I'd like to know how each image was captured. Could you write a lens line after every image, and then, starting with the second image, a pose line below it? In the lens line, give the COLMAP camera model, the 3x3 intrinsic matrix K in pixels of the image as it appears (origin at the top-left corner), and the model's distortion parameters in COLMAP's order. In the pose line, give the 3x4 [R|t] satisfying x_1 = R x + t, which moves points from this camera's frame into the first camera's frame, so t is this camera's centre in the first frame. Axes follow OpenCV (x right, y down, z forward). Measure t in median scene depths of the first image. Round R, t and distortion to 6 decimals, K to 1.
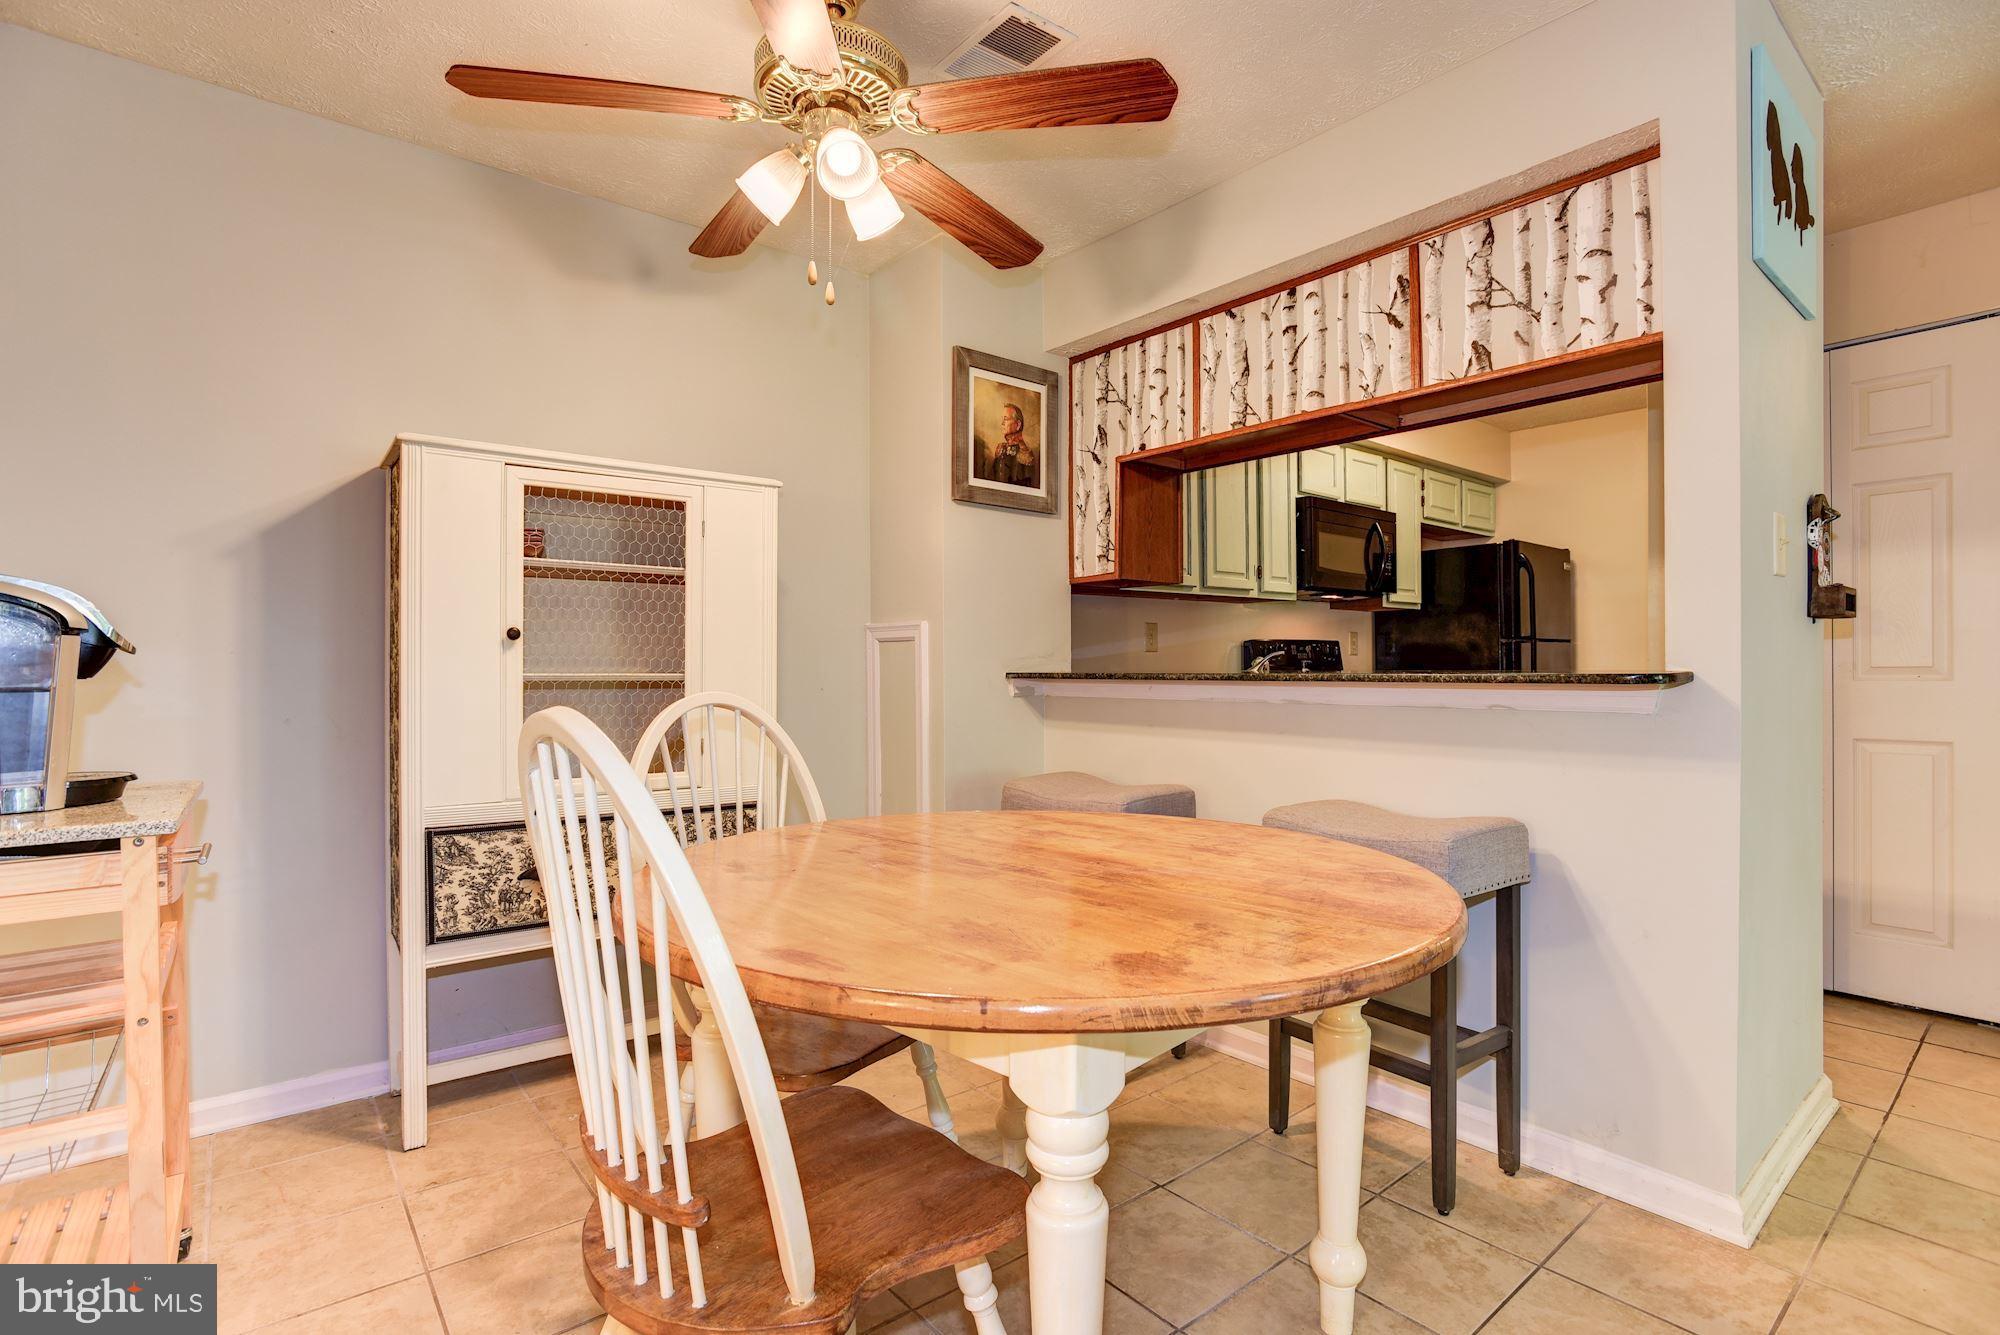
lens RADIAL K [[948.2, 0, 1000.0], [0, 948.2, 667.5], [0, 0, 1]] dist [-0.075269, 0.043312]
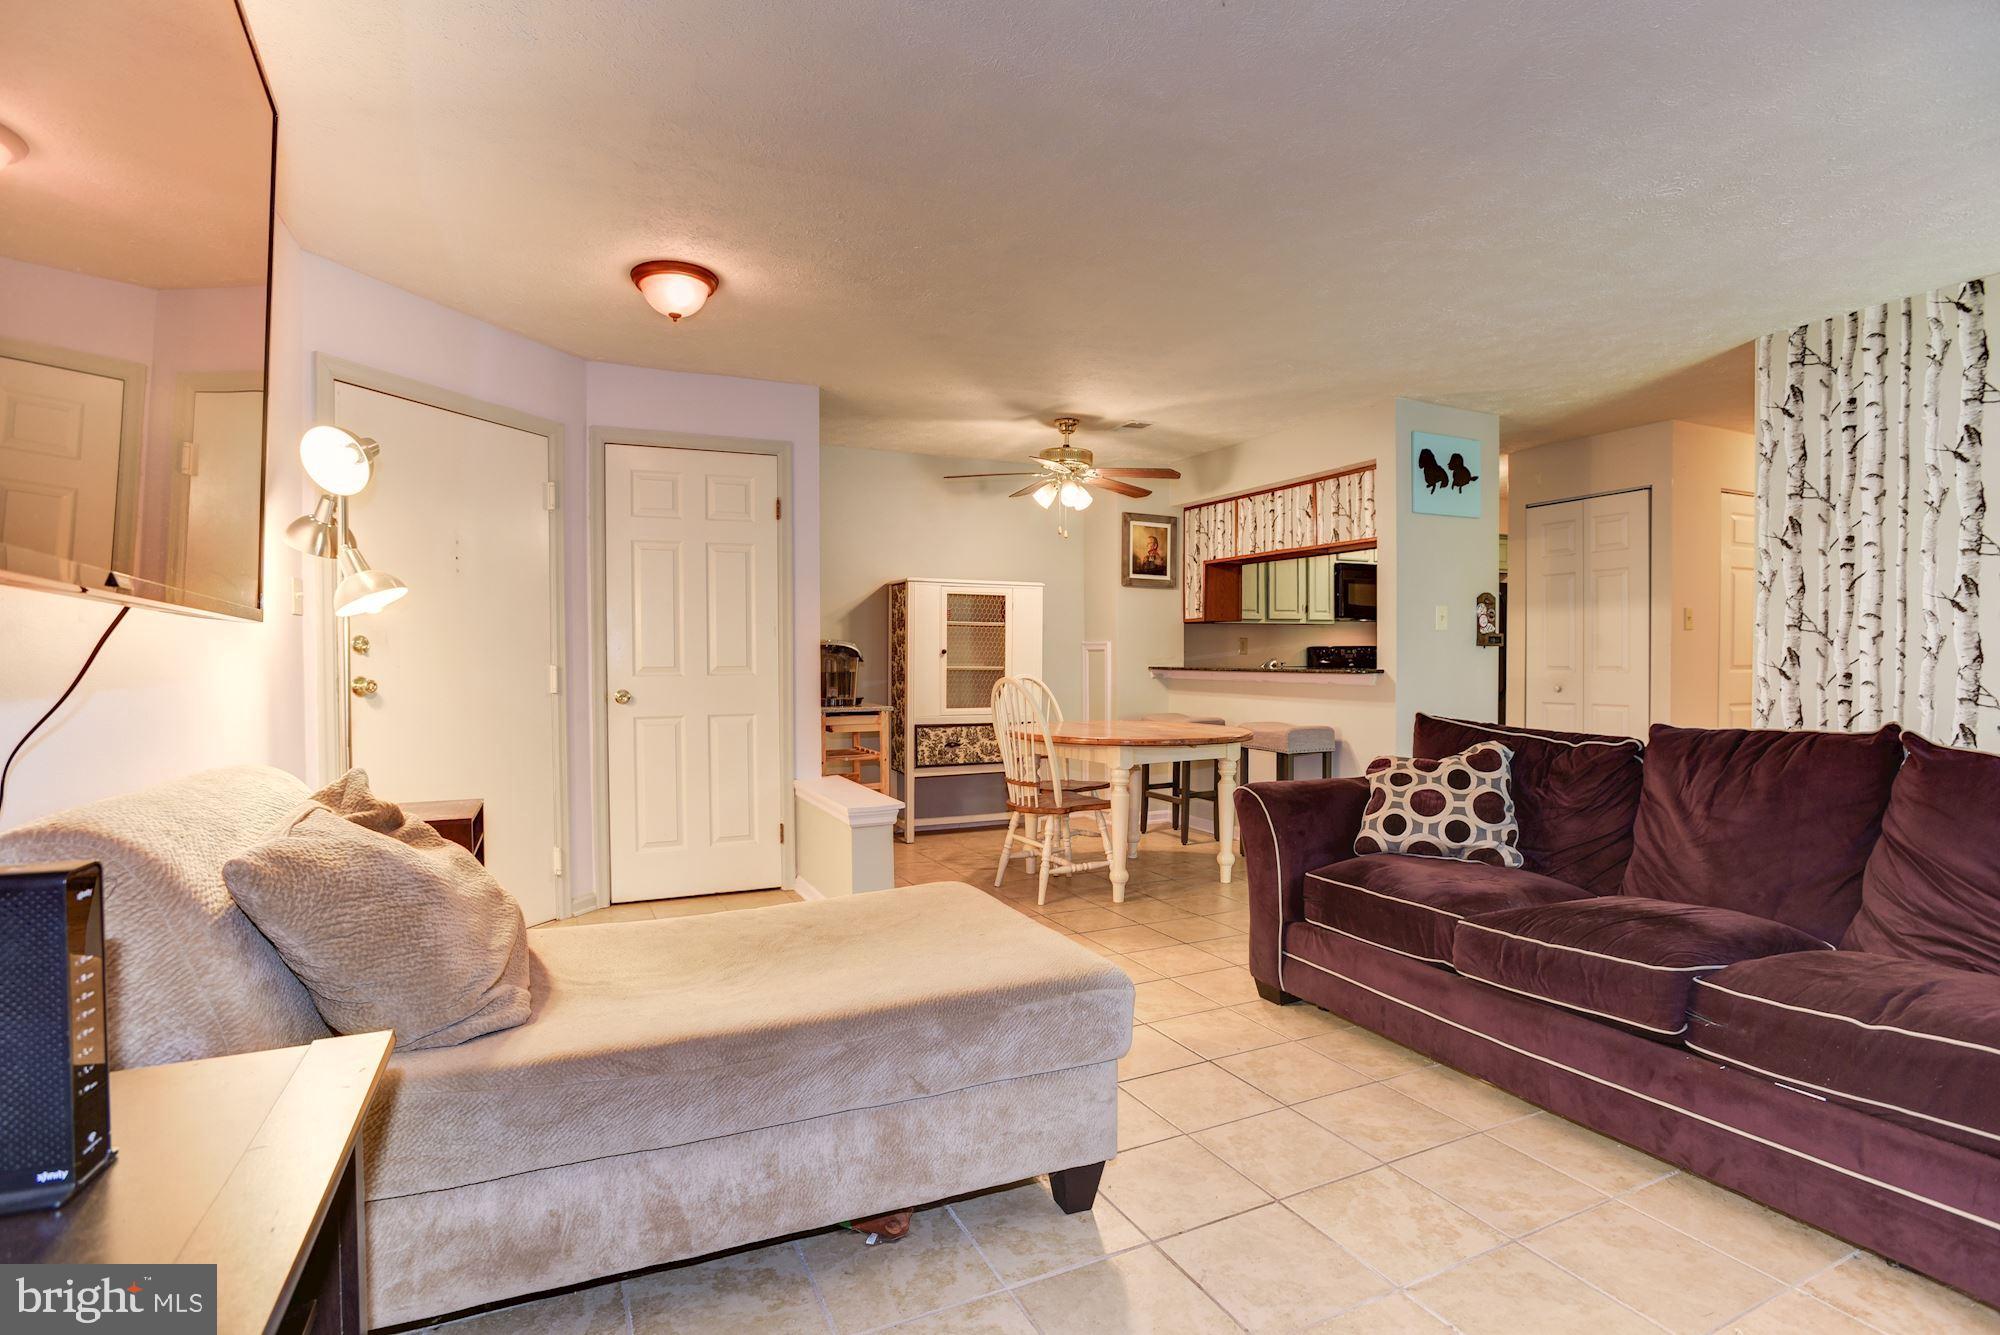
lens RADIAL K [[948.2, 0, 1000.0], [0, 948.2, 667.5], [0, 0, 1]] dist [-0.075269, 0.043312]
pose [[0.971358, 0.006127, -0.237542, 0.187941], [-0.002770, 0.999892, 0.014465, -0.022313], [0.237605, -0.013393, 0.971270, -1.119752]]
